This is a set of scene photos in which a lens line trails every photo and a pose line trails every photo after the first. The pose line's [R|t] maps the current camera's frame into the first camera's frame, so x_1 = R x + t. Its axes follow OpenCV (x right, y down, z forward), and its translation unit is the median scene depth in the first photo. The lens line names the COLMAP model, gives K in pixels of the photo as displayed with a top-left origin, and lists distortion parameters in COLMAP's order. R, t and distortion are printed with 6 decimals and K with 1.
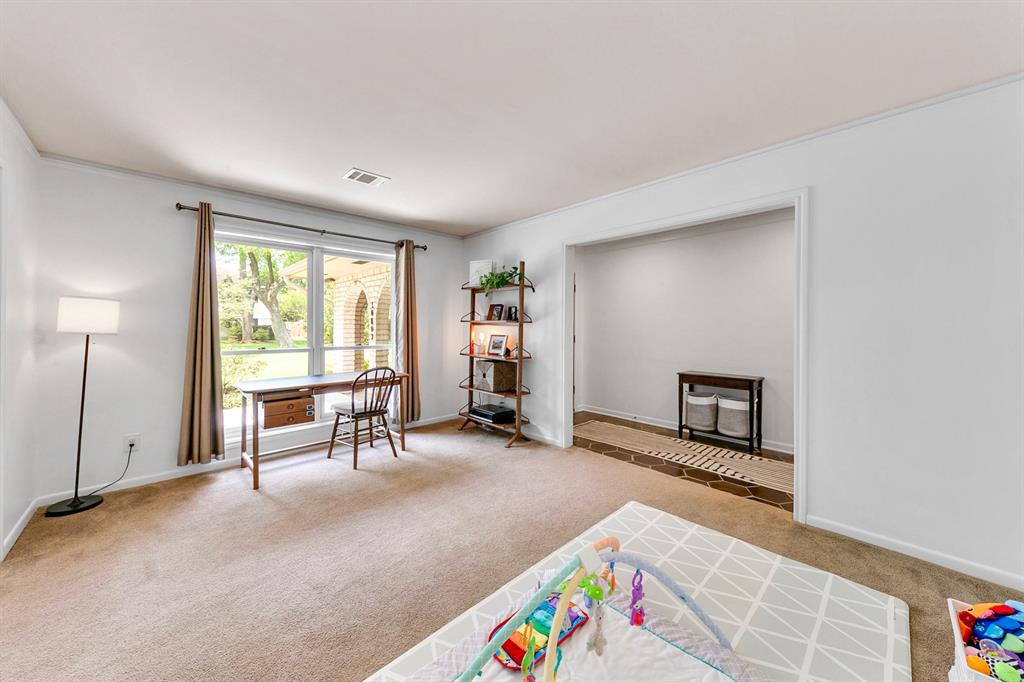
lens RADIAL K [[367.8, 0, 510.9], [0, 367.8, 327.0], [0, 0, 1]] dist [-0.000266, -0.000040]
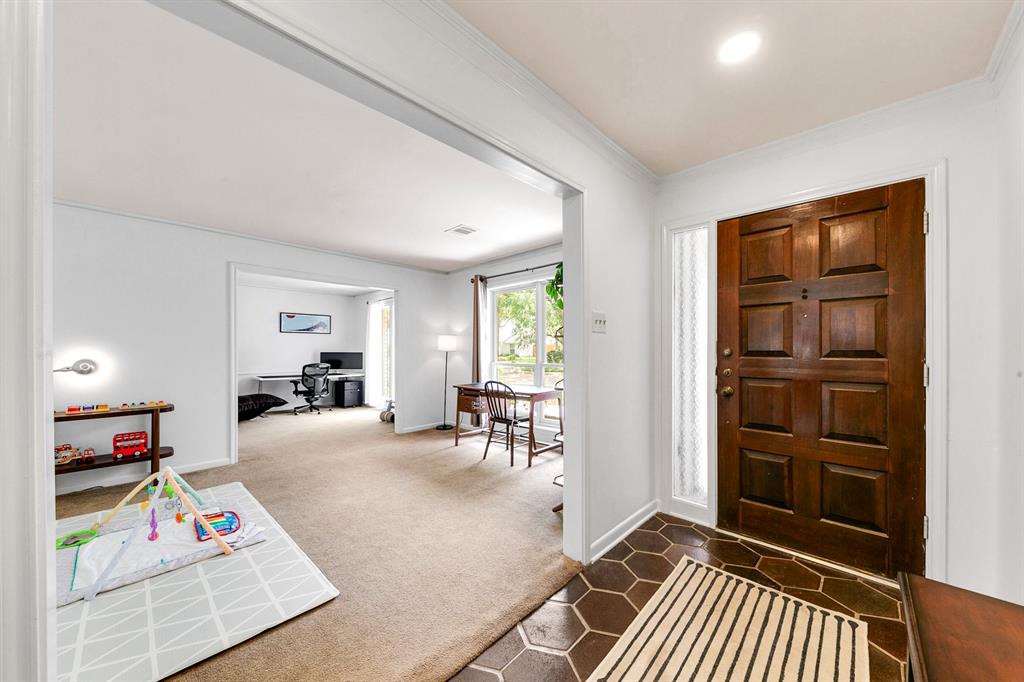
lens RADIAL K [[361.6, 0, 514.1], [0, 361.6, 347.8], [0, 0, 1]] dist [0.000304, 0.000013]
pose [[0.051535, -0.008378, -0.998636, 0.991457], [0.001029, 0.999965, -0.008336, 0.016727], [0.998671, -0.000598, 0.051542, 1.248023]]
